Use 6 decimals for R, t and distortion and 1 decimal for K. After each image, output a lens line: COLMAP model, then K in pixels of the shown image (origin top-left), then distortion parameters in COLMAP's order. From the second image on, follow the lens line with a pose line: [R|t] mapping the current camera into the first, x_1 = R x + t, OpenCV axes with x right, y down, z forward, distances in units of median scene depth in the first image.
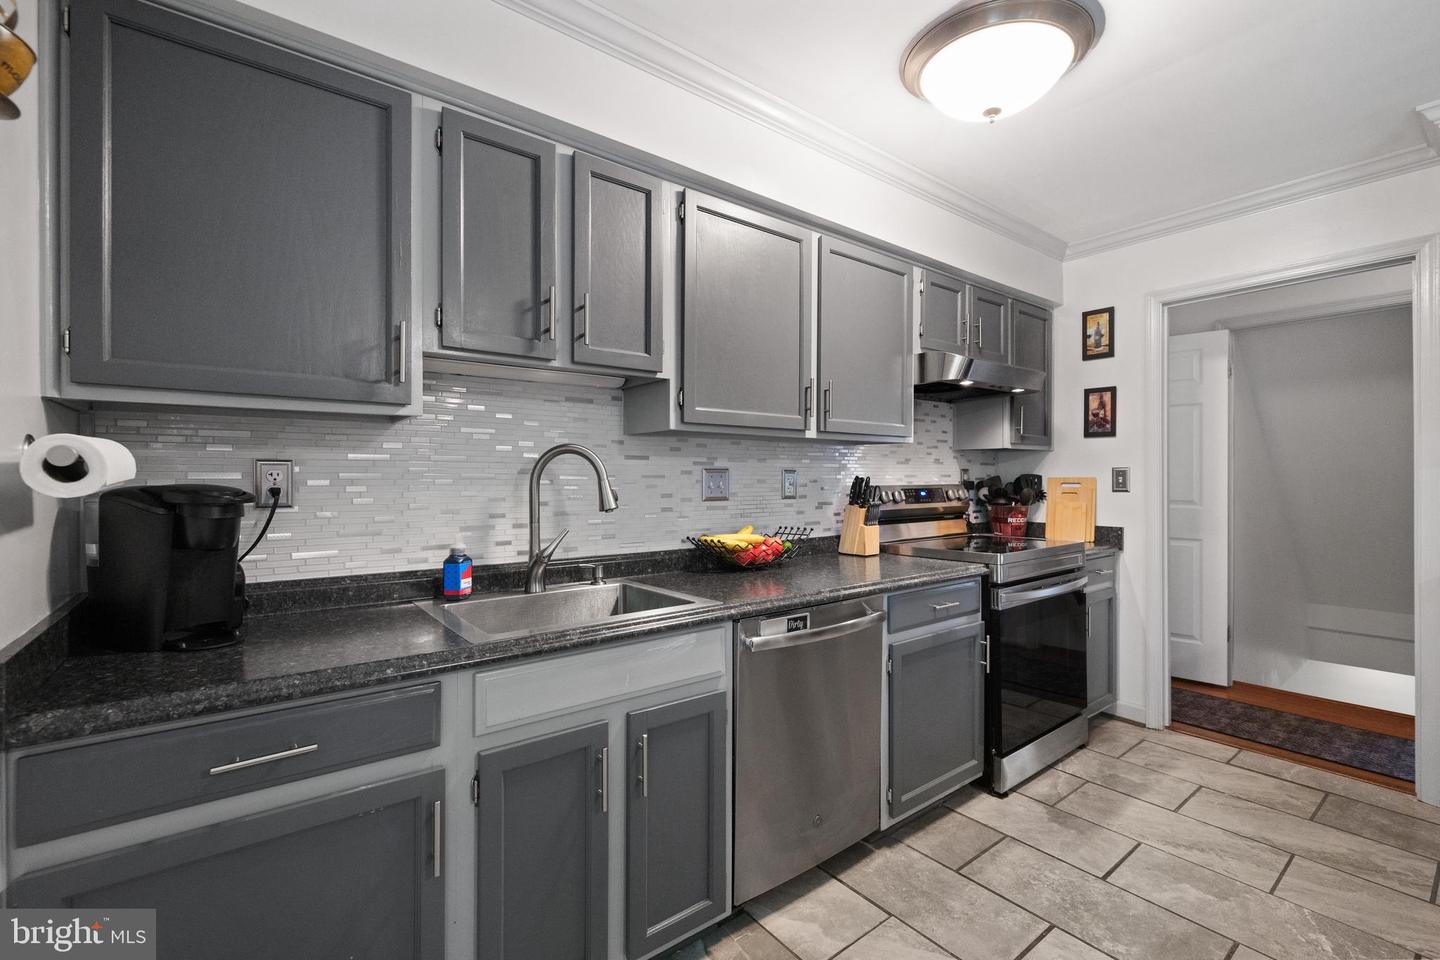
lens RADIAL K [[622.2, 0, 720.0], [0, 622.2, 480.0], [0, 0, 1]] dist [-0.000934, -0.000195]
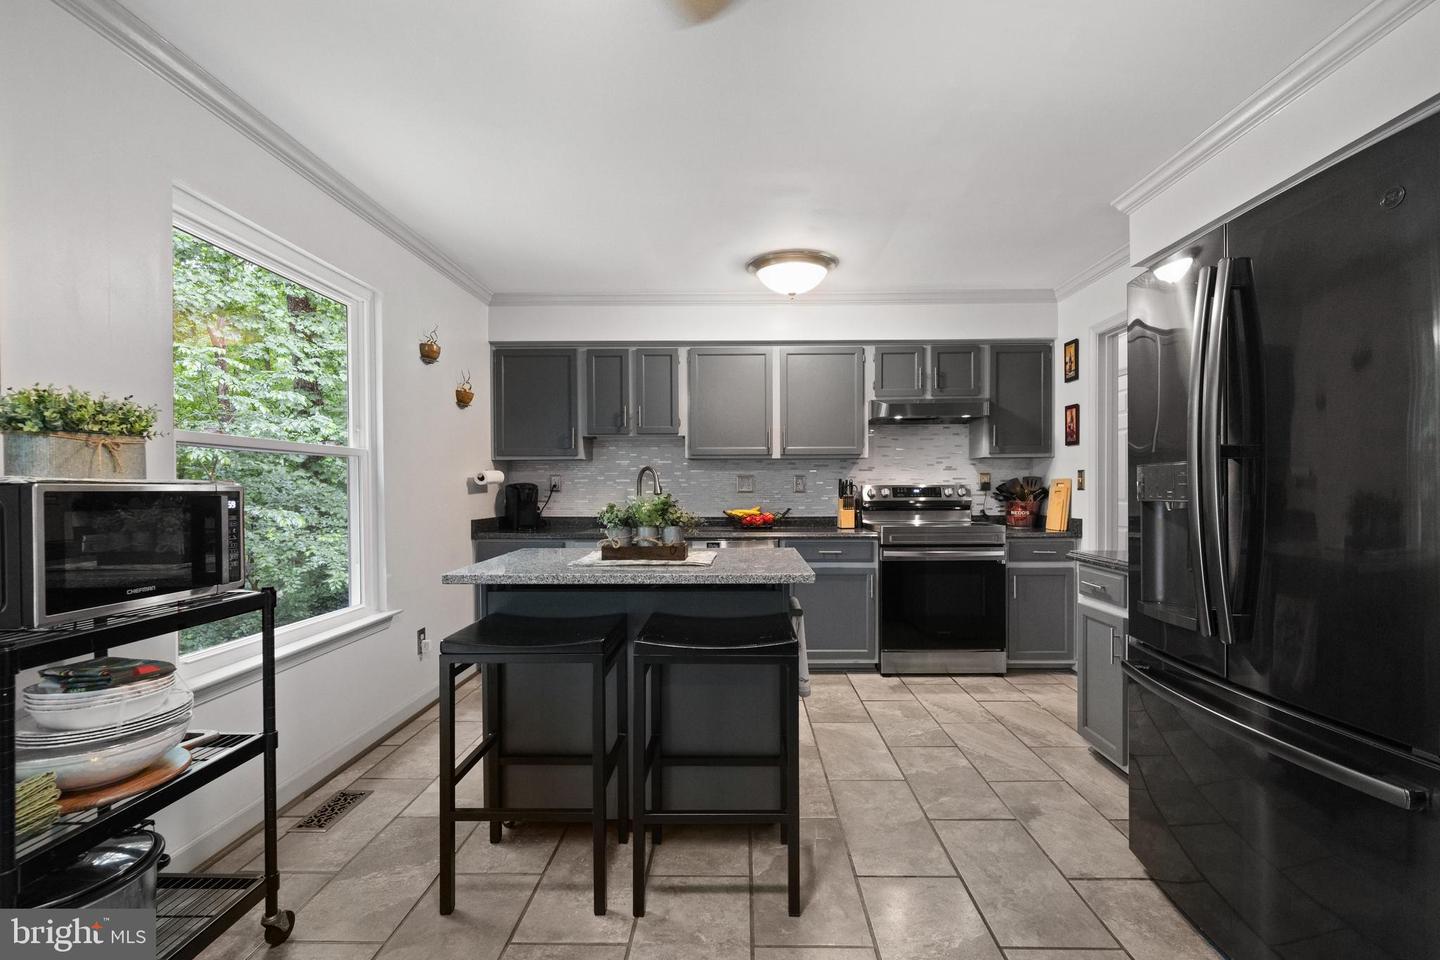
lens RADIAL K [[630.4, 0, 729.9], [0, 630.4, 491.8], [0, 0, 1]] dist [0.002596, 0.000102]
pose [[0.782385, 0.001670, -0.622793, 1.241720], [0.001578, 0.999988, 0.004663, 0.023561], [0.622794, -0.004631, 0.782372, -0.567783]]
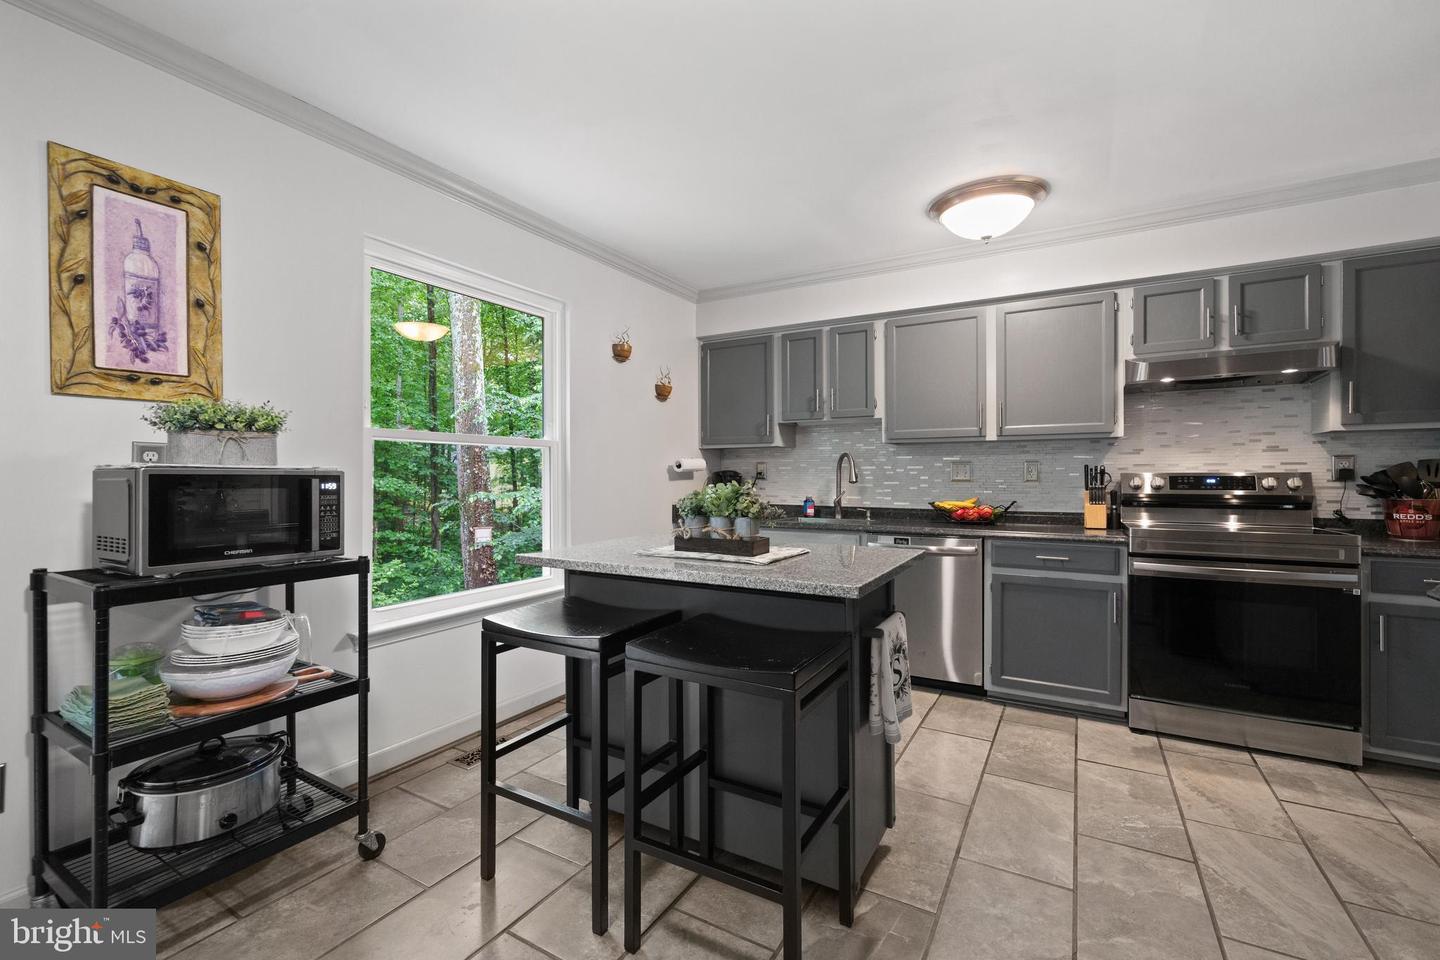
lens RADIAL K [[615.2, 0, 718.4], [0, 615.2, 474.1], [0, 0, 1]] dist [0.000480, 0.000266]
pose [[0.375107, -0.003479, -0.926975, 1.338559], [-0.003400, 0.999981, -0.005129, 0.026239], [0.926975, 0.005076, 0.375088, -0.196515]]
